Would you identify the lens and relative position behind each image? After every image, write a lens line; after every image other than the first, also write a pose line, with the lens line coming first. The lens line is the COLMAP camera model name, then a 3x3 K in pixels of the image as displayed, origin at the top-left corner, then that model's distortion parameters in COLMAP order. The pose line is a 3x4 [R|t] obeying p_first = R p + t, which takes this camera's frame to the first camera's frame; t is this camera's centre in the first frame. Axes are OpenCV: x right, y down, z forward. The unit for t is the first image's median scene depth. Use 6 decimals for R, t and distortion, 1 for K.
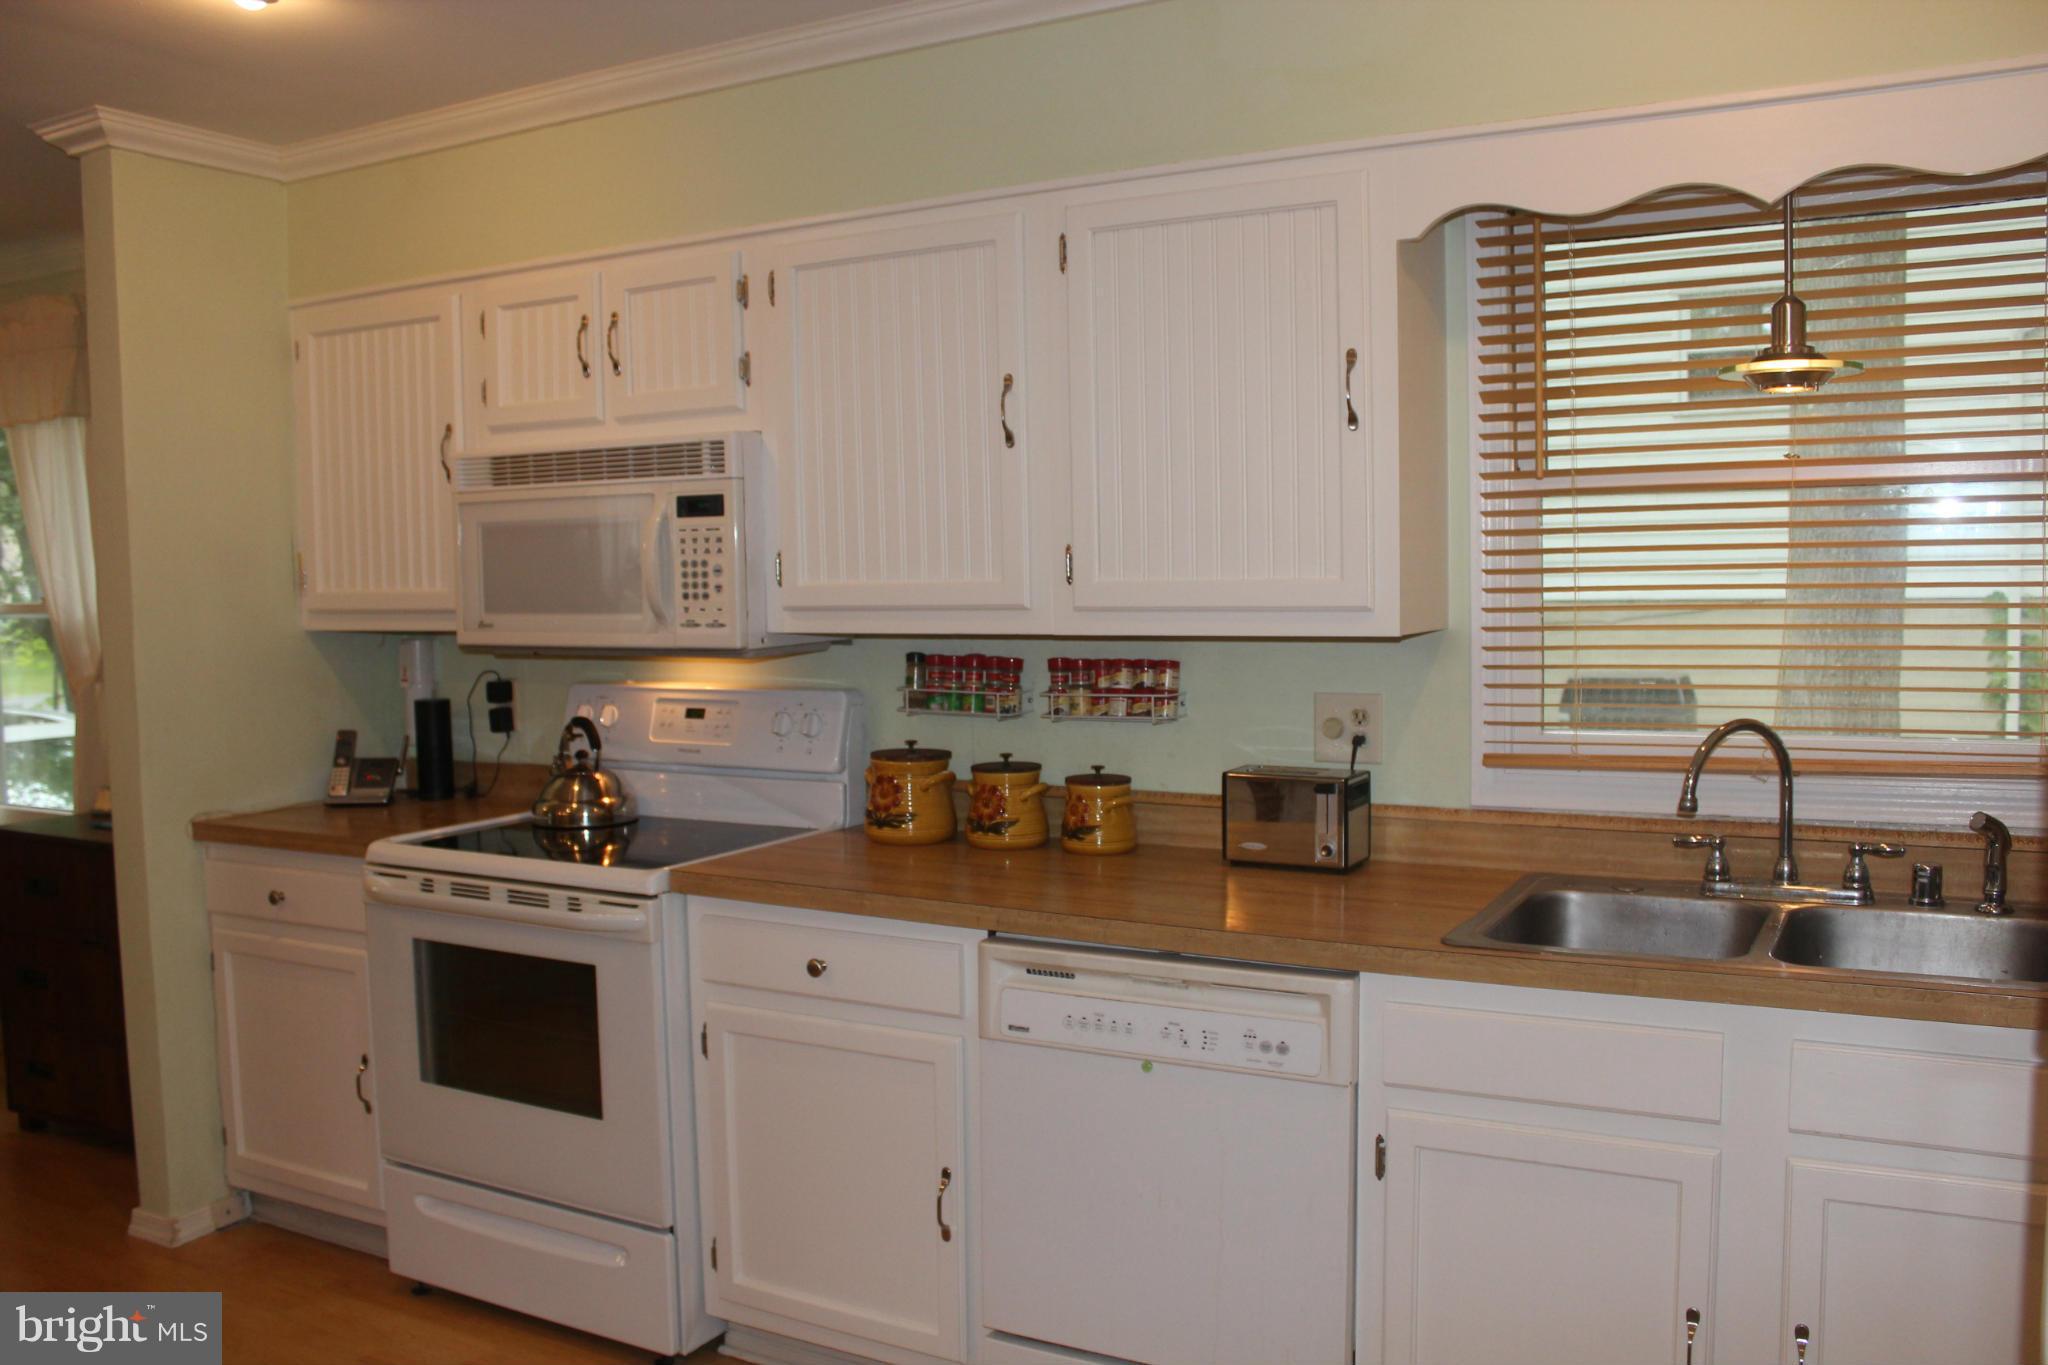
lens RADIAL K [[1739.3, 0, 1054.2], [0, 1739.3, 693.0], [0, 0, 1]] dist [-0.144887, 0.200412]
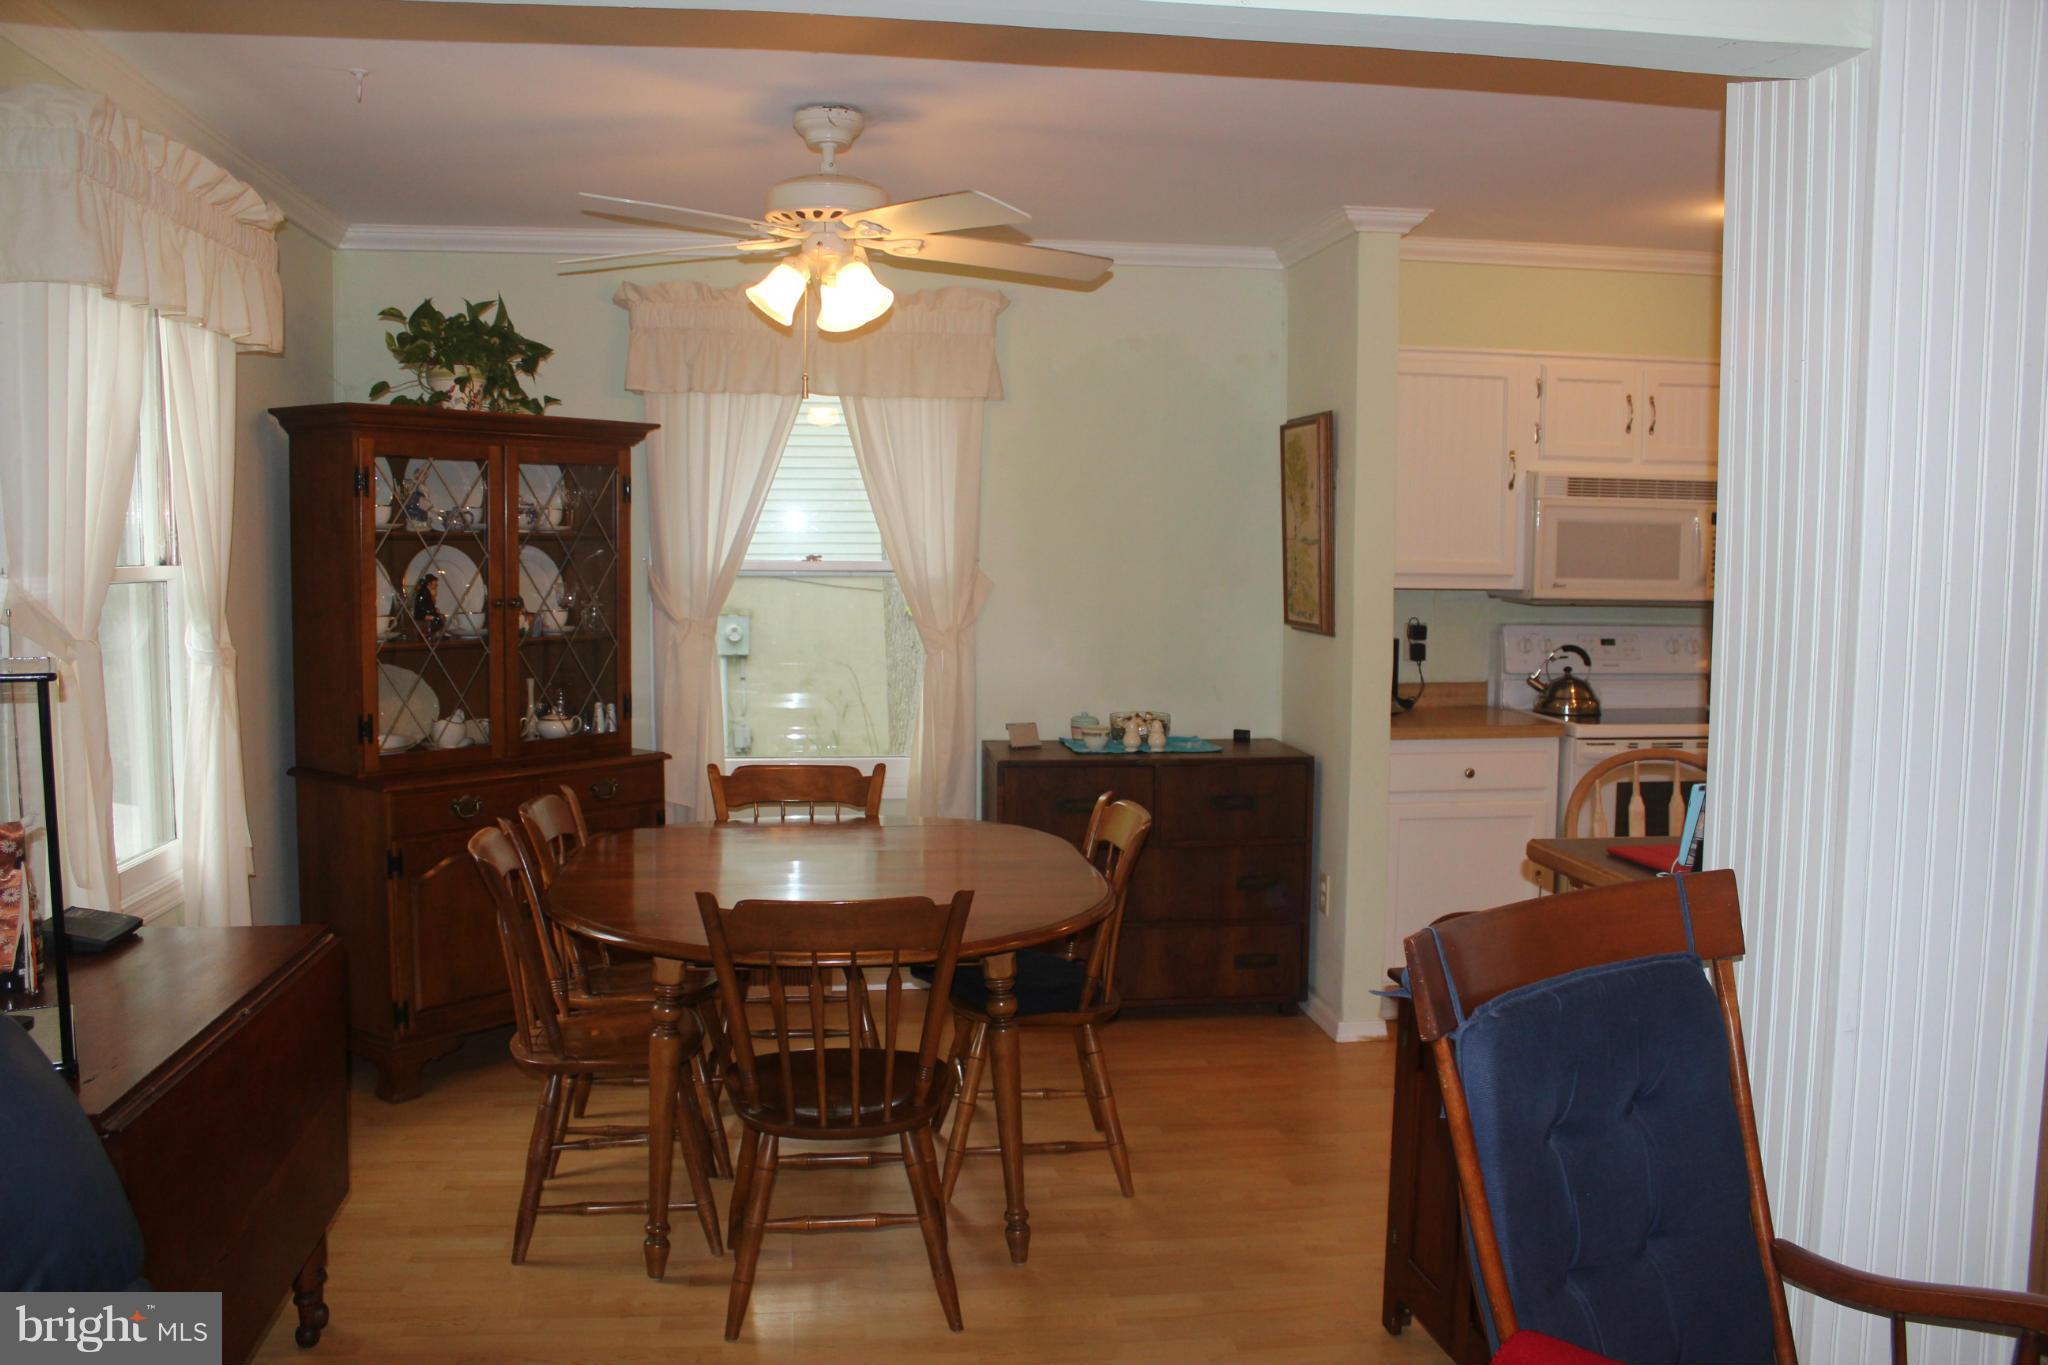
lens RADIAL K [[1739.3, 0, 1054.2], [0, 1739.3, 693.0], [0, 0, 1]] dist [-0.144887, 0.200412]
pose [[0.777520, -0.041369, 0.627496, -1.721557], [0.029290, 0.999133, 0.029576, -0.002201], [-0.628176, -0.004617, 0.778058, 0.083077]]
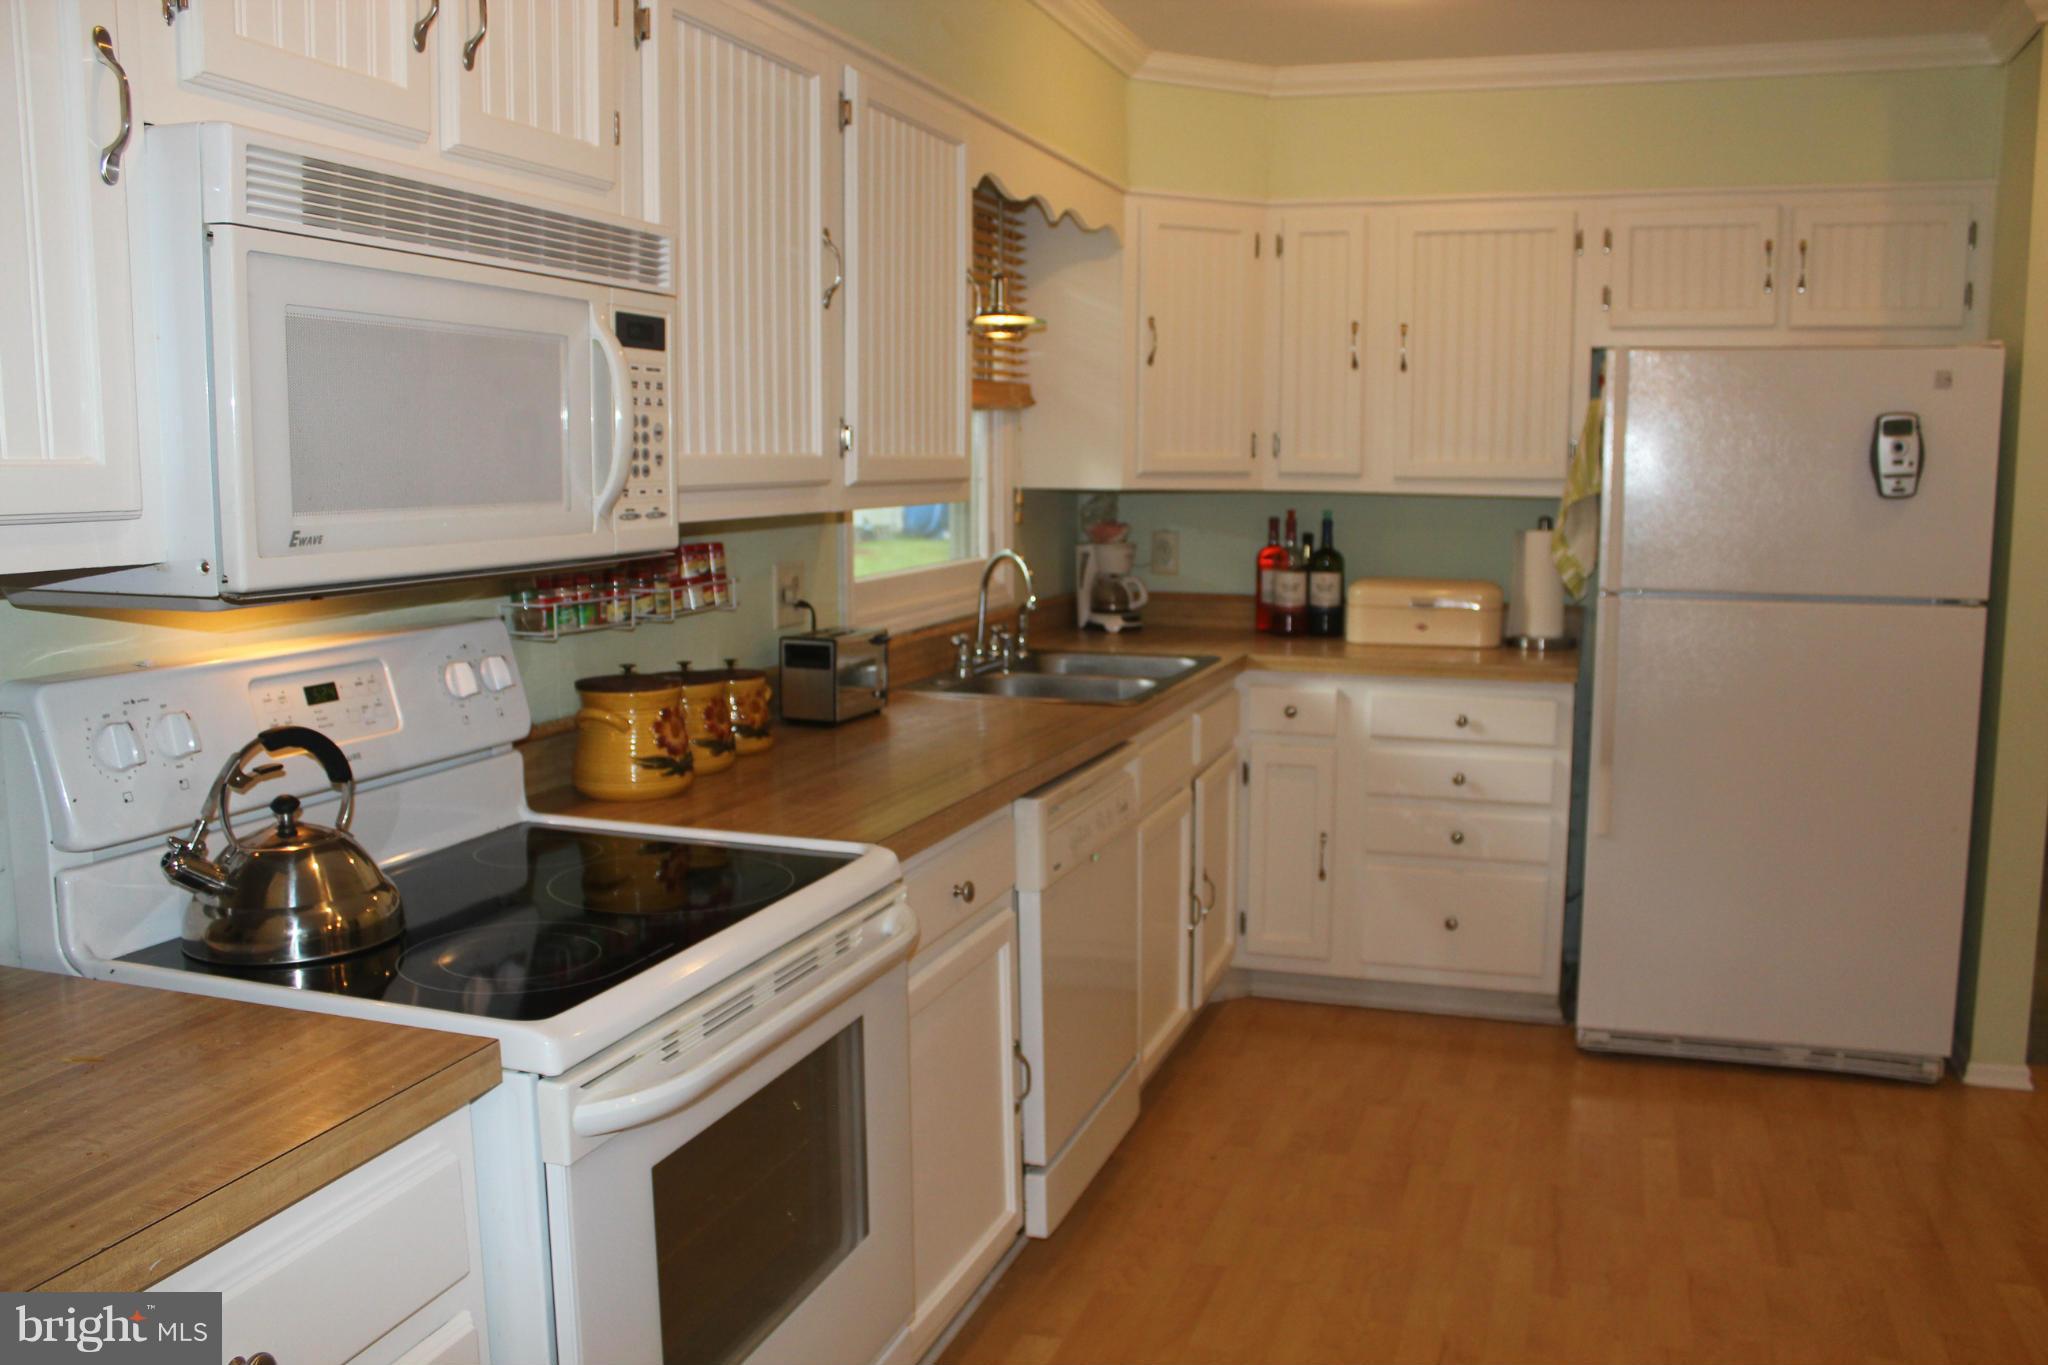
lens RADIAL K [[1739.3, 0, 1054.2], [0, 1739.3, 693.0], [0, 0, 1]] dist [-0.144887, 0.200412]
pose [[-0.188250, -0.118453, 0.974952, -0.830736], [0.071805, 0.988383, 0.133950, -0.046980], [-0.979493, 0.095223, -0.177558, 0.925114]]
